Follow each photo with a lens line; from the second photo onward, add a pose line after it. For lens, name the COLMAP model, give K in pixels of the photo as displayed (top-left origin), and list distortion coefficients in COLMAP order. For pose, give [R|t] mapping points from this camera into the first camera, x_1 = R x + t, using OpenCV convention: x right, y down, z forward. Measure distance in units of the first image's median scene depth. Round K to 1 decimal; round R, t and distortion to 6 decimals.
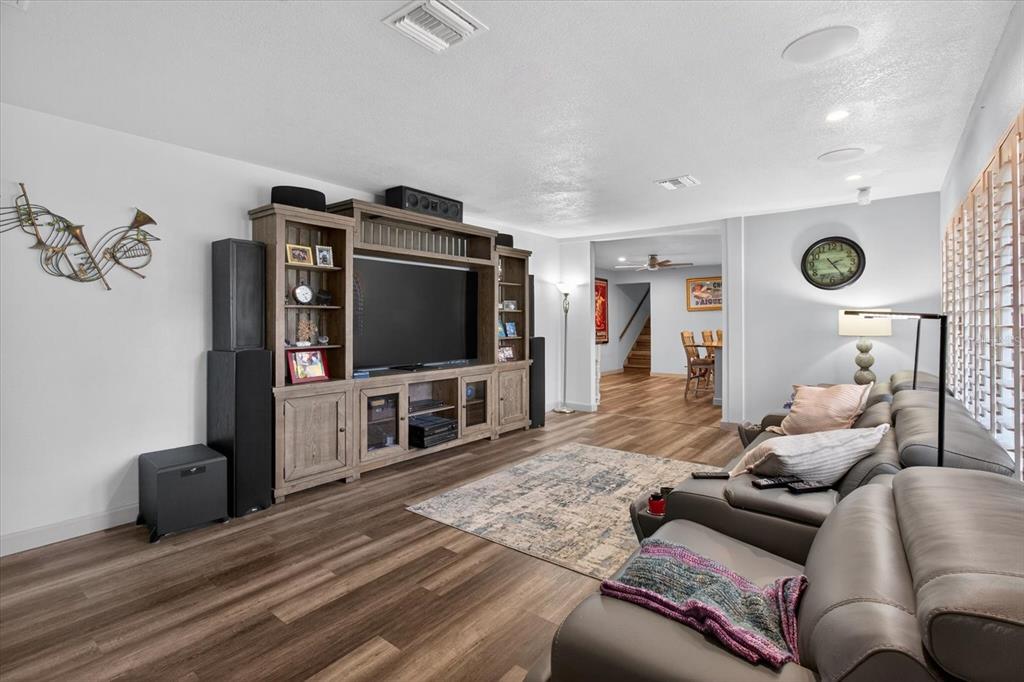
lens RADIAL K [[466.7, 0, 511.1], [0, 466.7, 319.0], [0, 0, 1]] dist [-0.000484, 0.000337]
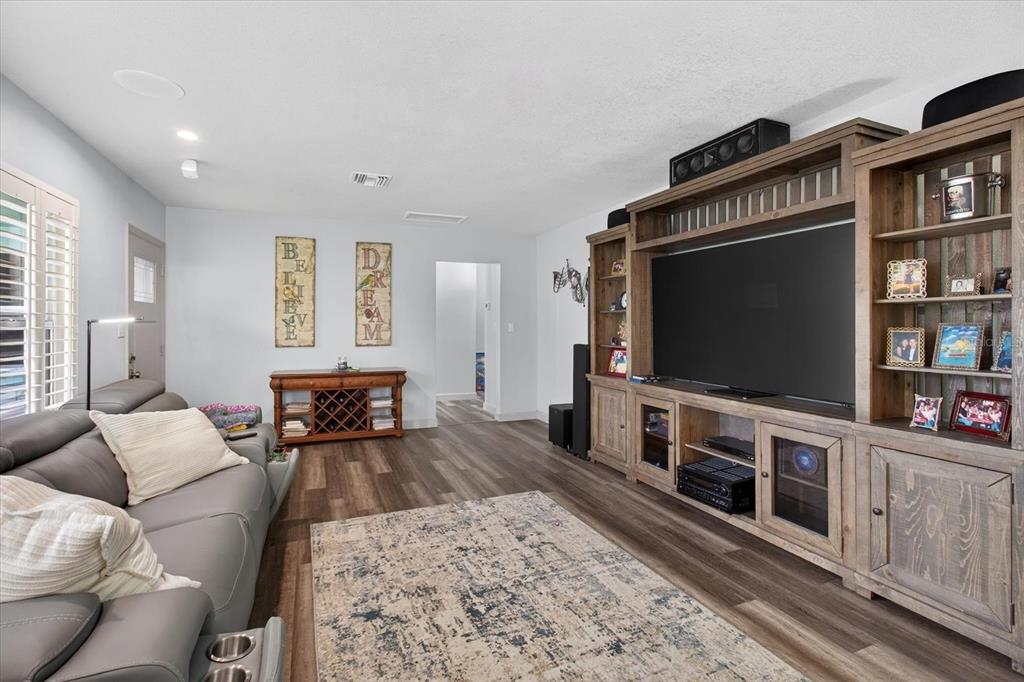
lens RADIAL K [[466.7, 0, 511.1], [0, 466.7, 319.0], [0, 0, 1]] dist [-0.000484, 0.000337]
pose [[-0.461355, -0.011418, -0.887142, 0.746211], [0.001906, 0.999902, -0.013860, 0.009578], [0.887214, -0.008085, -0.461288, 1.357525]]
